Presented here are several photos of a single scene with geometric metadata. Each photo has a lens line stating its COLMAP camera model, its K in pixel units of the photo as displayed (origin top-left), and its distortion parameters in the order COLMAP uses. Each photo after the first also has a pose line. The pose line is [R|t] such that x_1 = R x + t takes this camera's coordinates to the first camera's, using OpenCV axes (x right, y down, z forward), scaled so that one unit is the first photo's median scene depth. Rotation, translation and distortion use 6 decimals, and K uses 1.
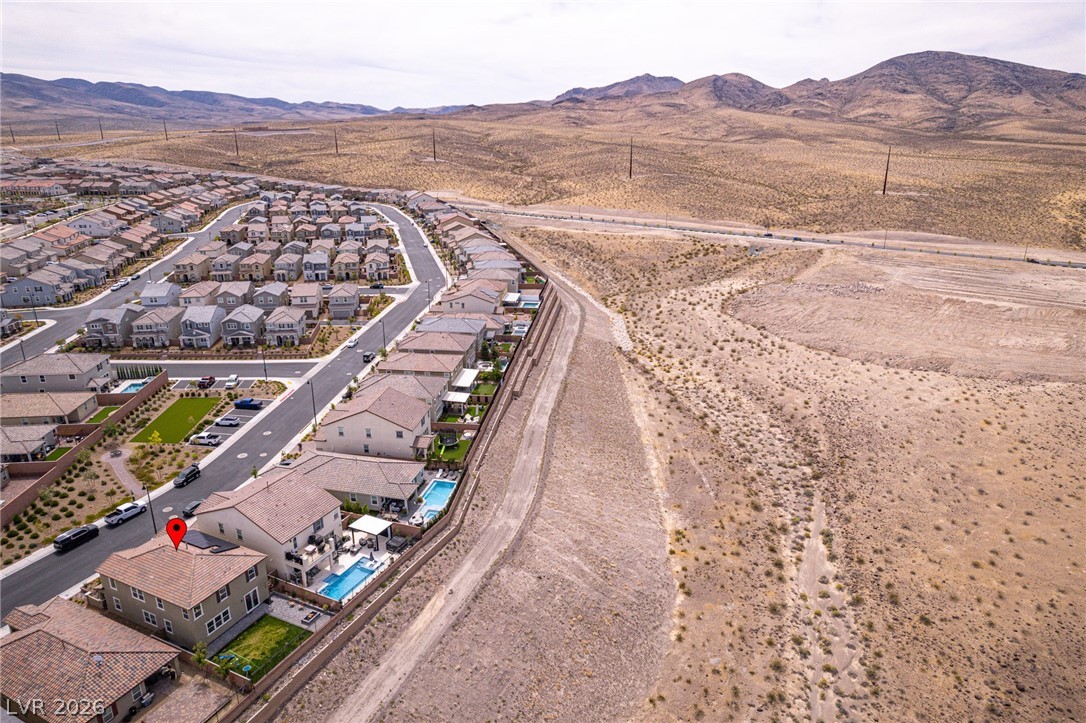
lens RADIAL K [[693.0, 0, 542.9], [0, 693.0, 366.7], [0, 0, 1]] dist [-0.072955, 0.062645]
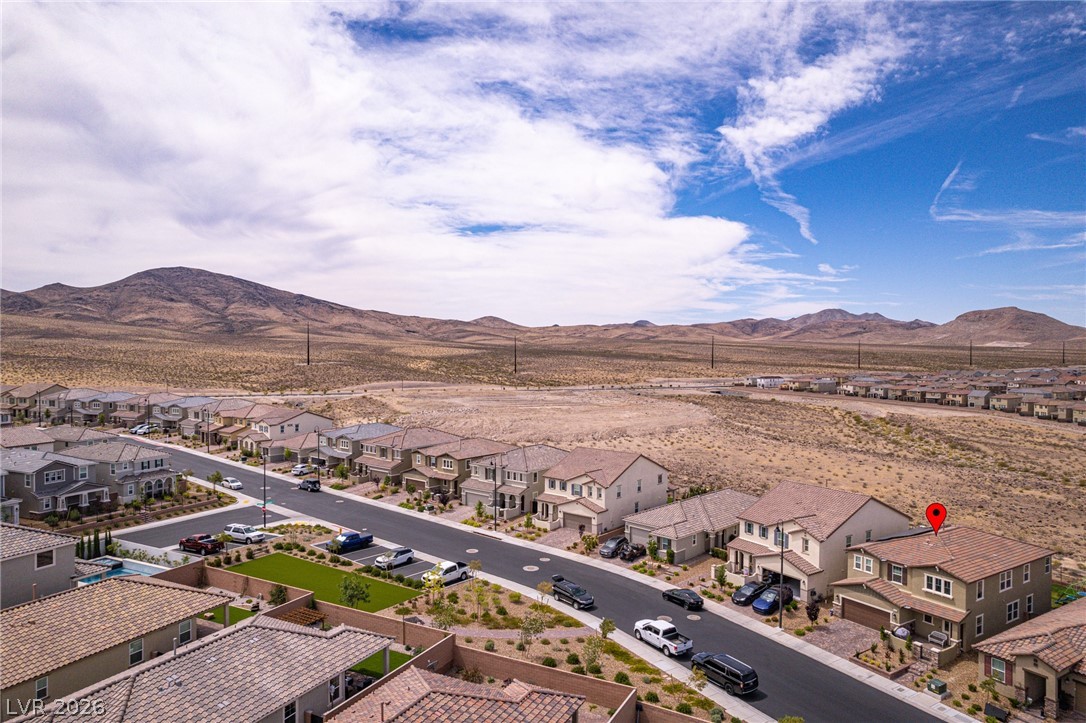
lens RADIAL K [[693.0, 0, 547.2], [0, 693.0, 396.4], [0, 0, 1]] dist [-0.072955, 0.062645]
pose [[0.531730, -0.059710, 0.844806, -1.041442], [0.273596, 0.956137, -0.104625, 0.054341], [-0.801504, 0.286768, 0.524743, 0.665812]]
